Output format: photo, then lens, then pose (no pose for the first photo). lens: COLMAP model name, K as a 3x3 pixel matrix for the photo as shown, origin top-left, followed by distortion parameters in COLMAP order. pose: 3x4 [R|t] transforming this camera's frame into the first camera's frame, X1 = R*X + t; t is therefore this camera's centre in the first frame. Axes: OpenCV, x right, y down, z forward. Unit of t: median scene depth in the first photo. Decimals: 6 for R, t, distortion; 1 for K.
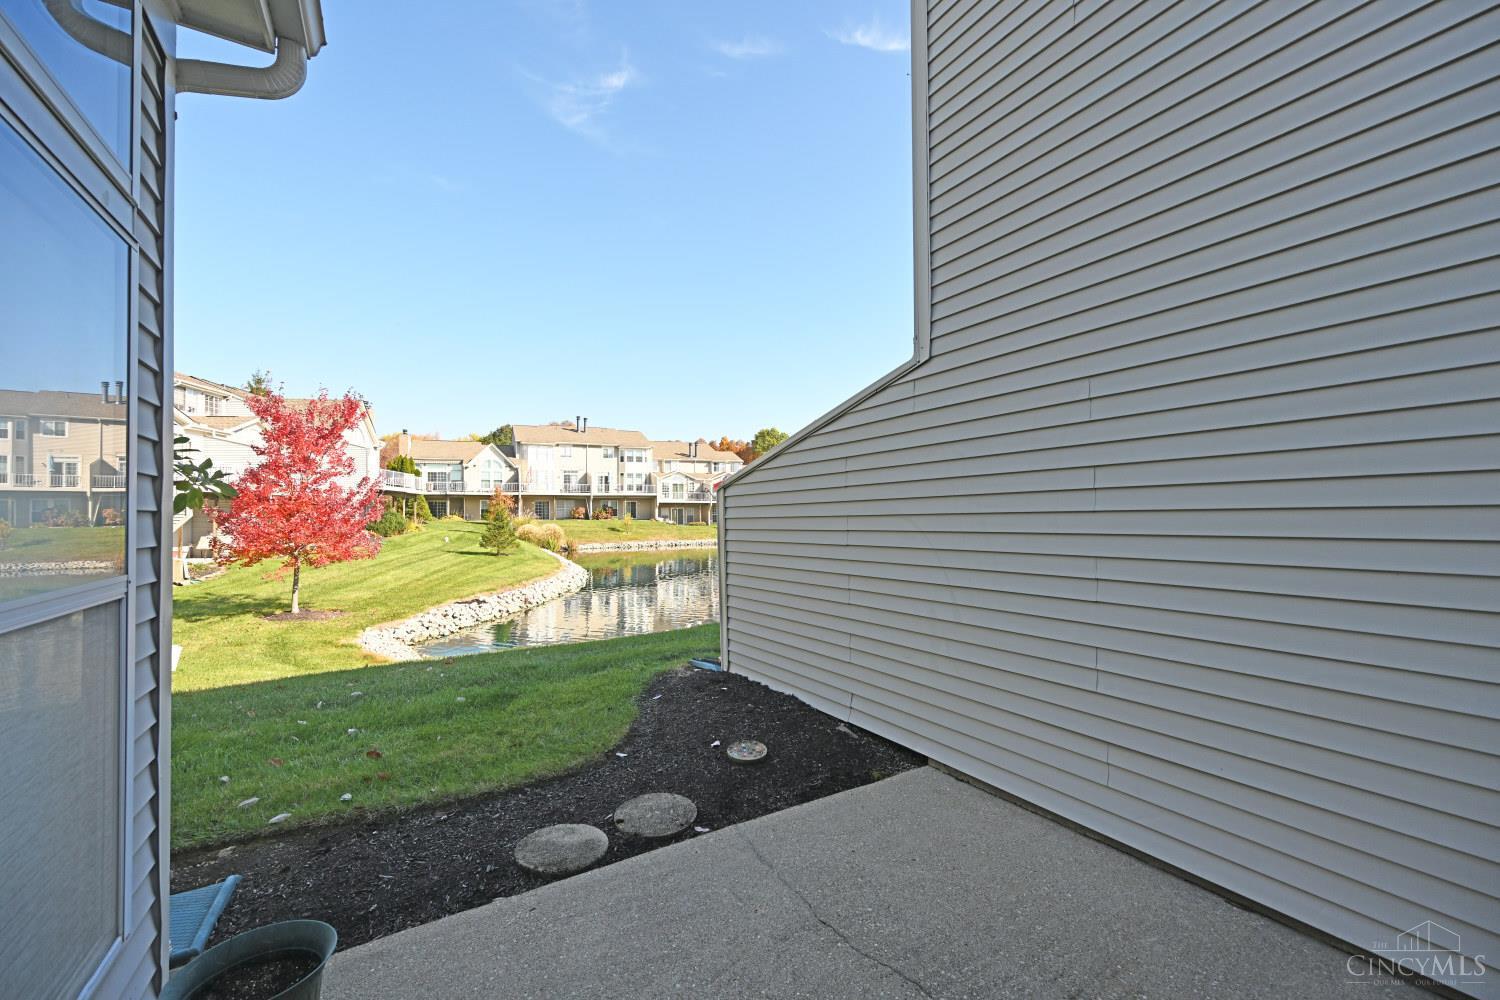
lens RADIAL K [[588.6, 0, 754.5], [0, 588.6, 502.7], [0, 0, 1]] dist [0.000843, 0.000315]
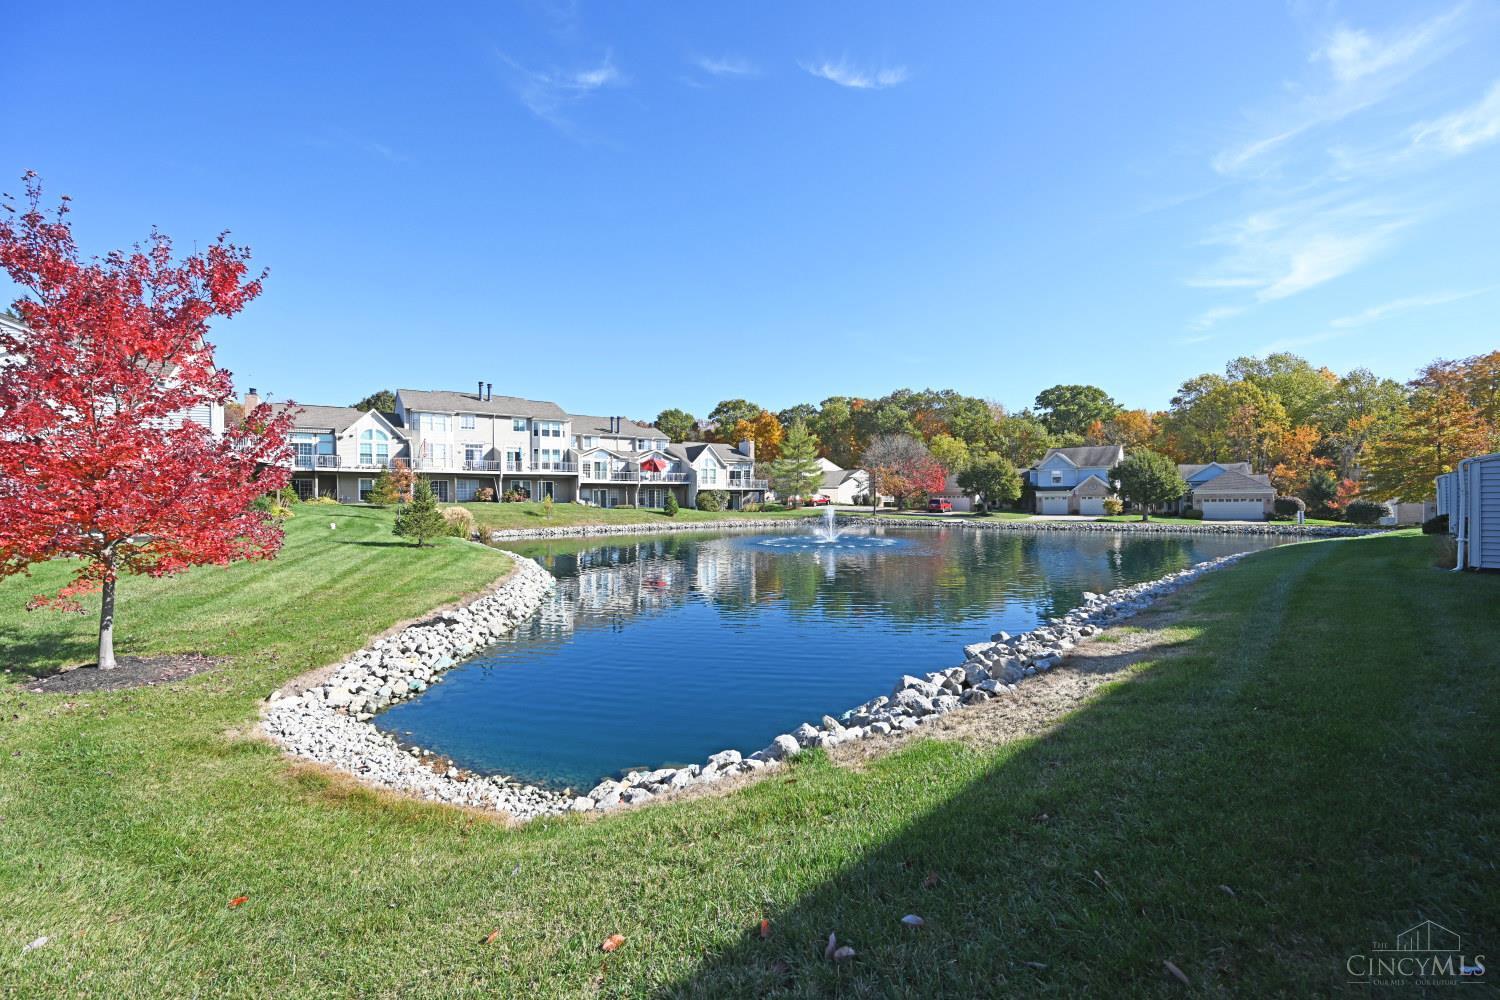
lens RADIAL K [[588.6, 0, 754.5], [0, 588.6, 502.7], [0, 0, 1]] dist [0.000843, 0.000315]
pose [[0.982975, -0.001462, 0.183732, -0.072316], [-0.003284, 0.999669, 0.025520, 0.006318], [-0.183709, -0.025689, 0.982645, 0.089287]]
